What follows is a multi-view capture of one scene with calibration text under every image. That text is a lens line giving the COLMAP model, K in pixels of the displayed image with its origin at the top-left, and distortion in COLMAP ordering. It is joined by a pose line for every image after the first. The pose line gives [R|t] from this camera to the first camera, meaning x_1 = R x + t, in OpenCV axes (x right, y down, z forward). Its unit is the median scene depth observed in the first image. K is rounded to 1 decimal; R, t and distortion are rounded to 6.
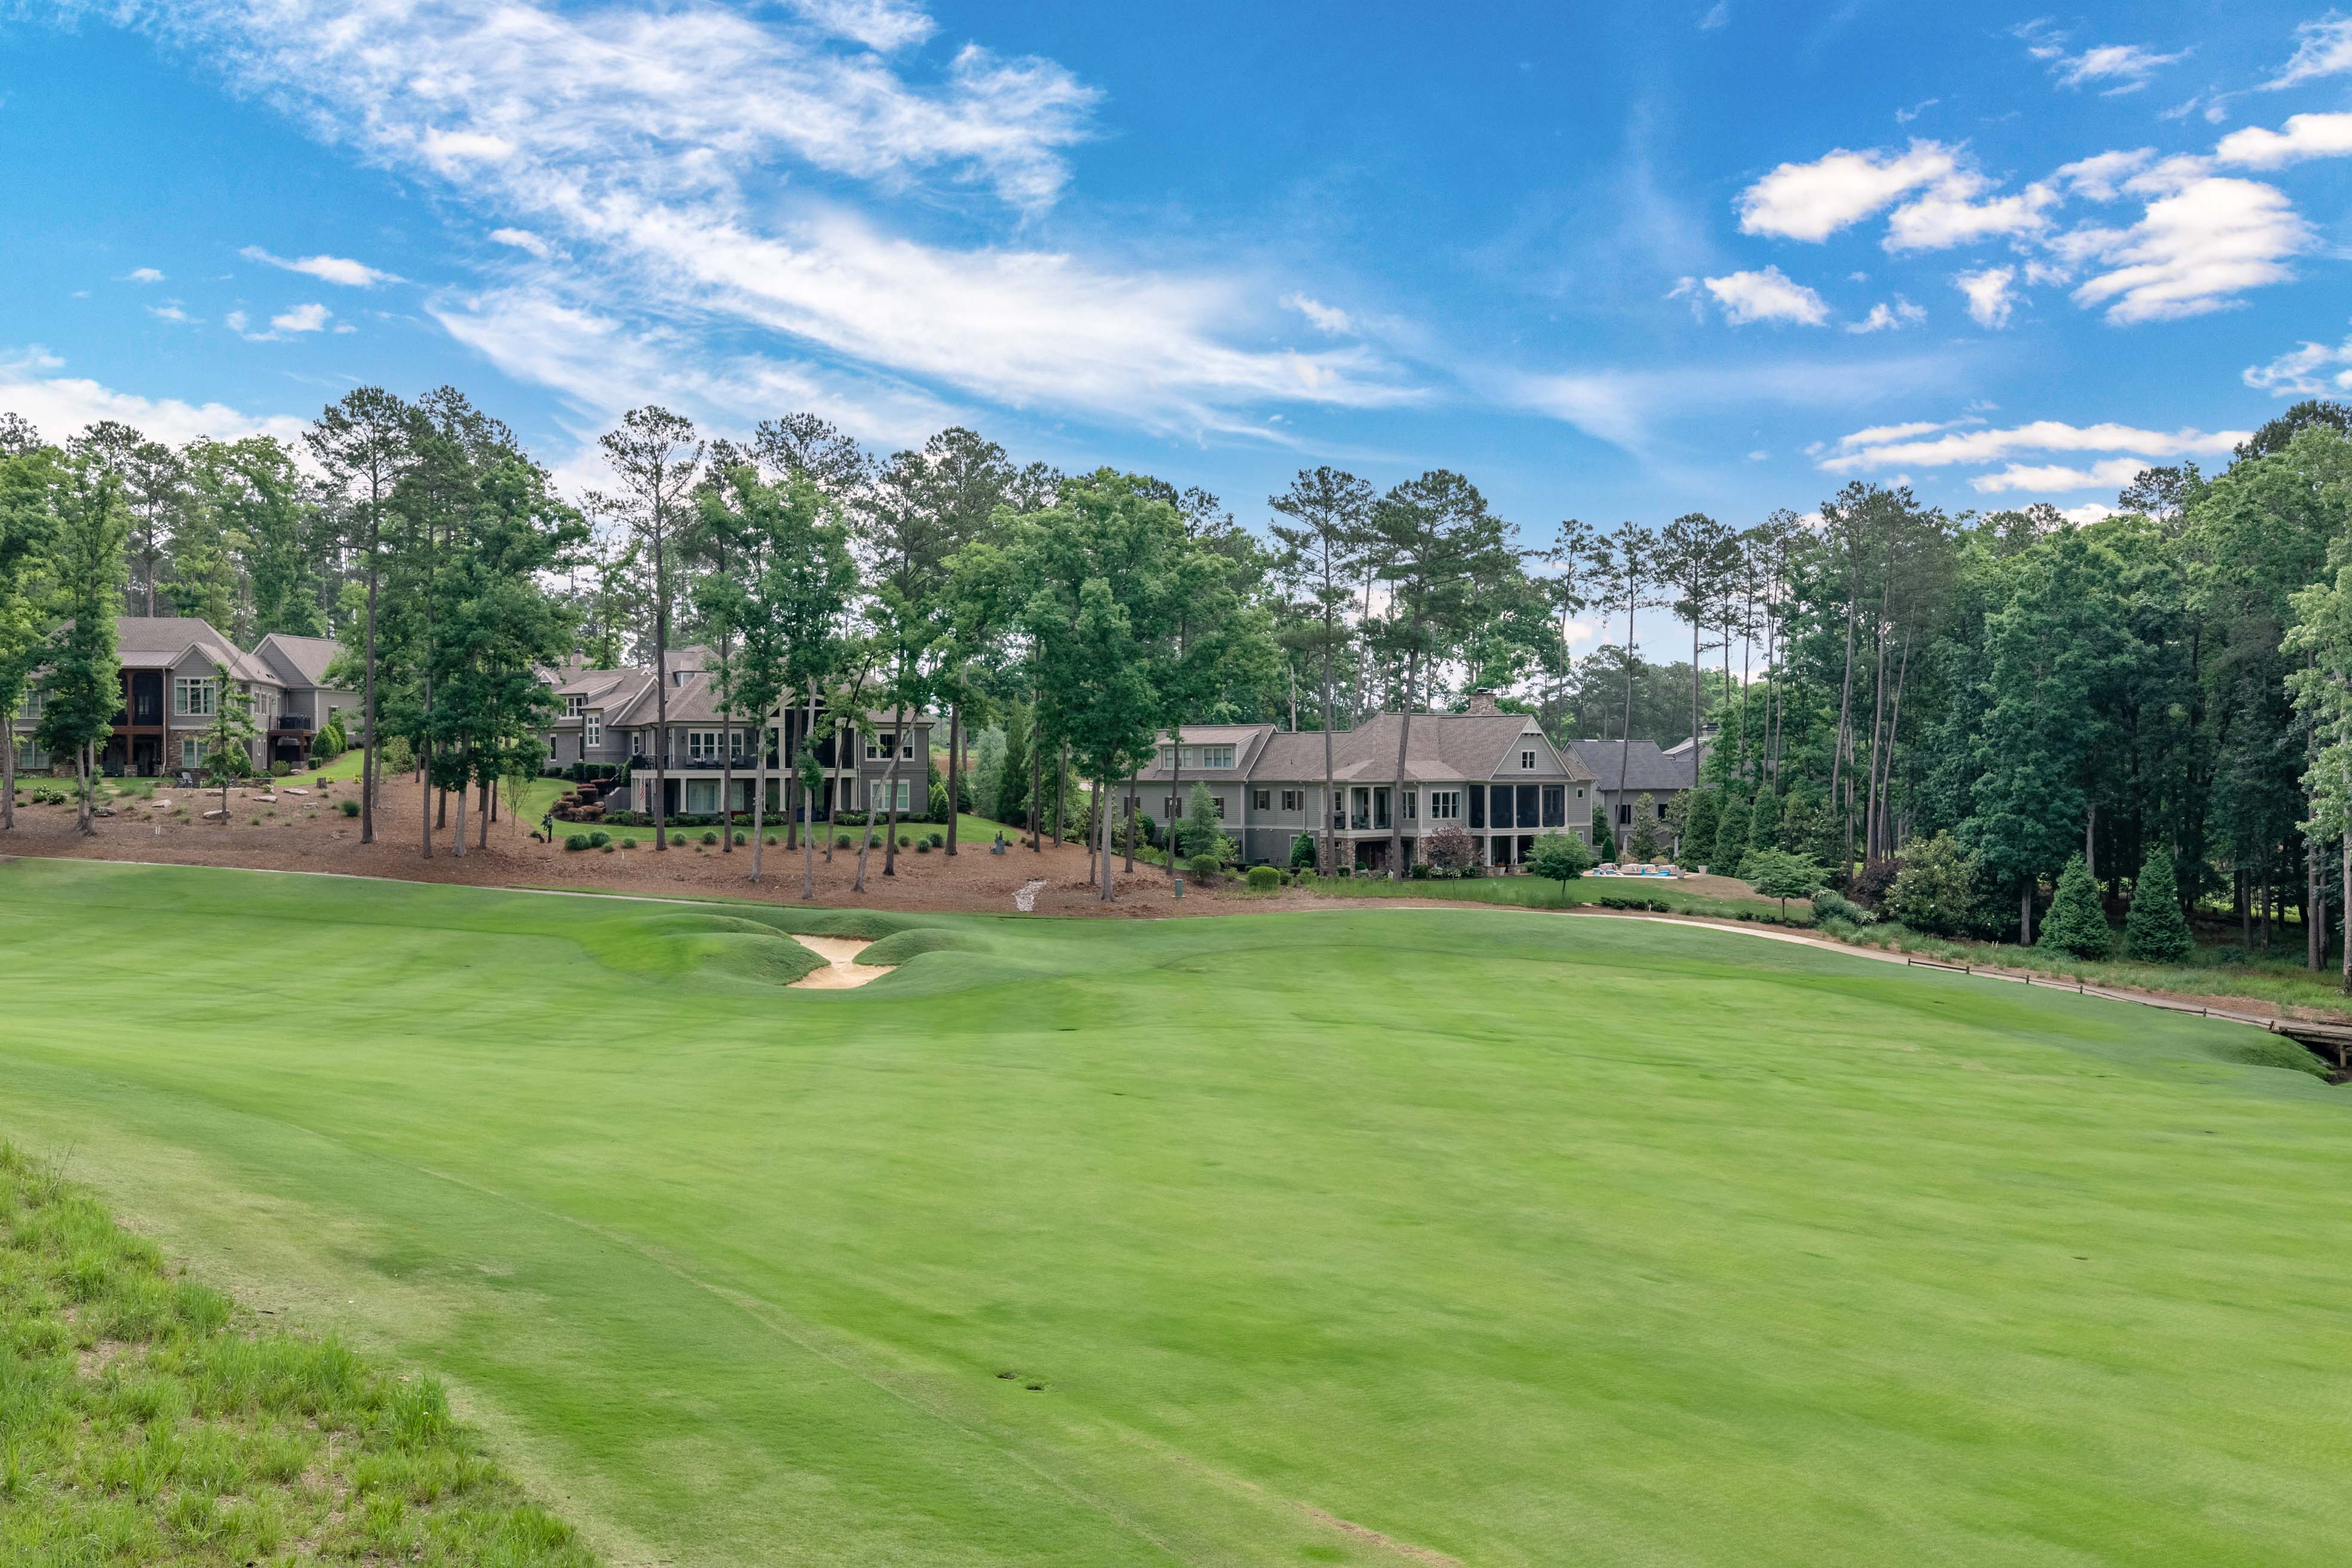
lens RADIAL K [[1953.2, 0, 1171.7], [0, 1953.2, 775.6], [0, 0, 1]] dist [0.029623, -0.053523]
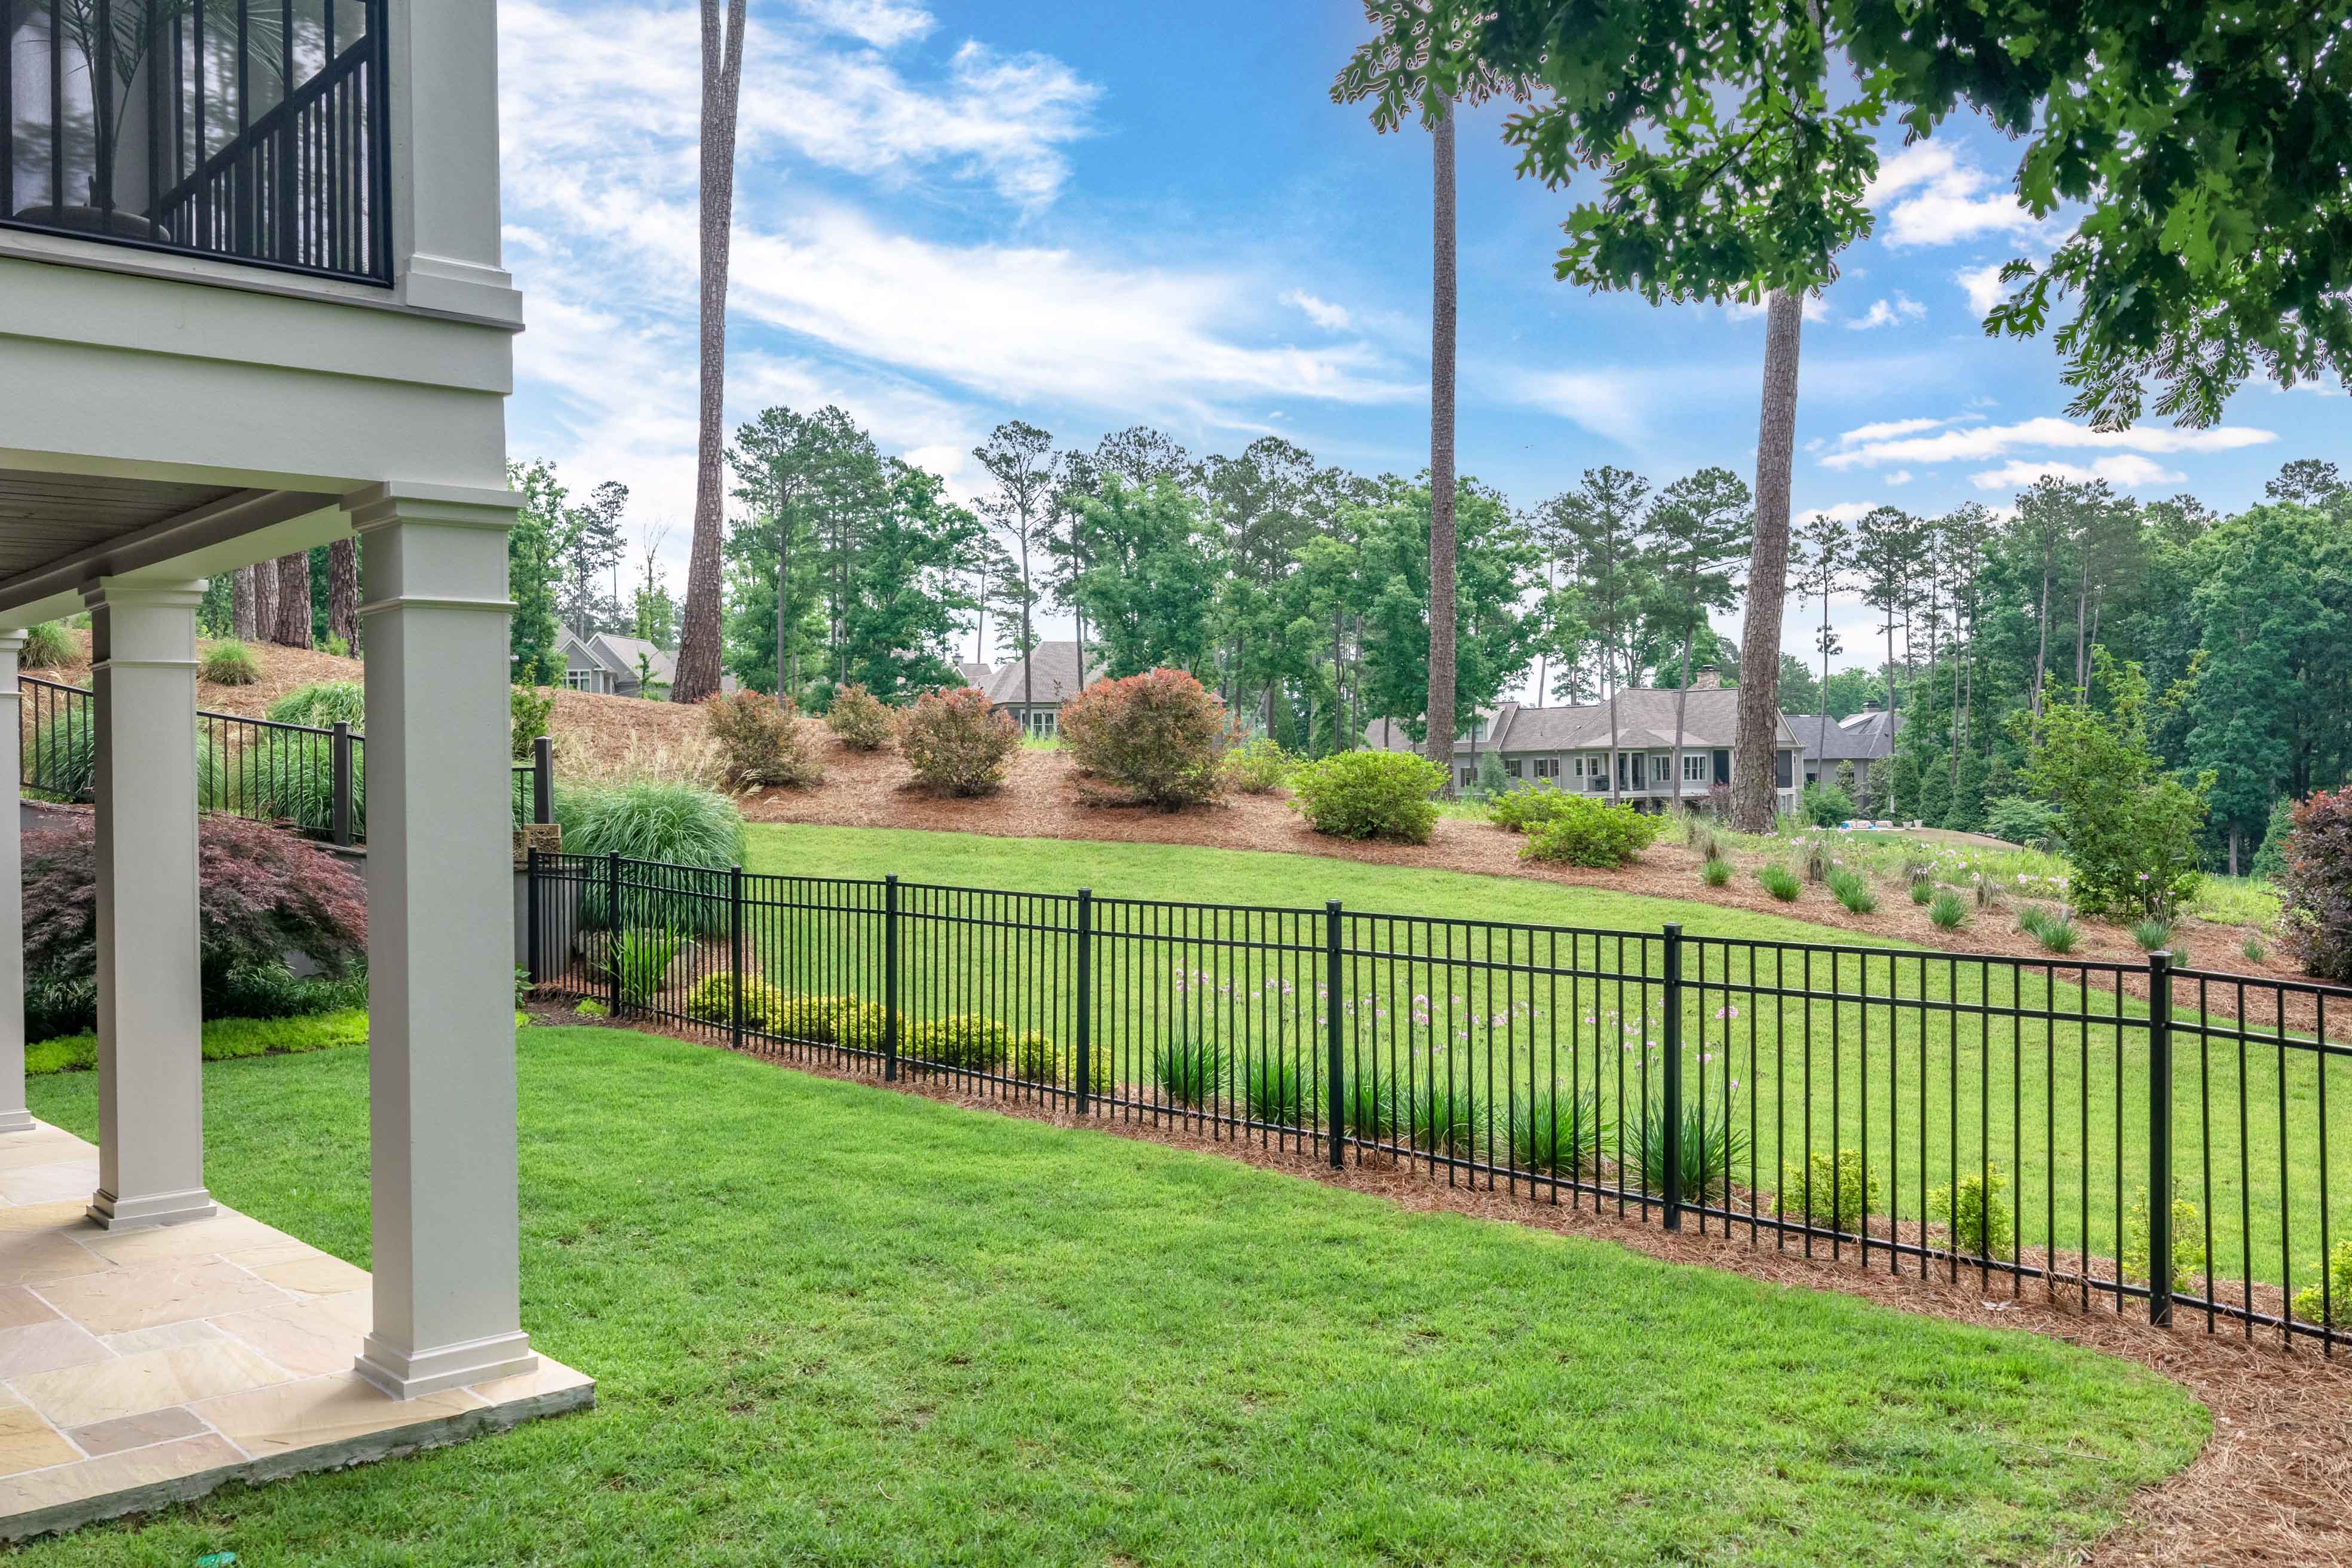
lens RADIAL K [[1953.2, 0, 1171.7], [0, 1953.2, 775.6], [0, 0, 1]] dist [0.029623, -0.053523]
pose [[0.999803, -0.014533, 0.013528, -0.192106], [0.014633, 0.999866, -0.007339, 0.025773], [-0.013419, 0.007536, 0.999882, -0.128268]]
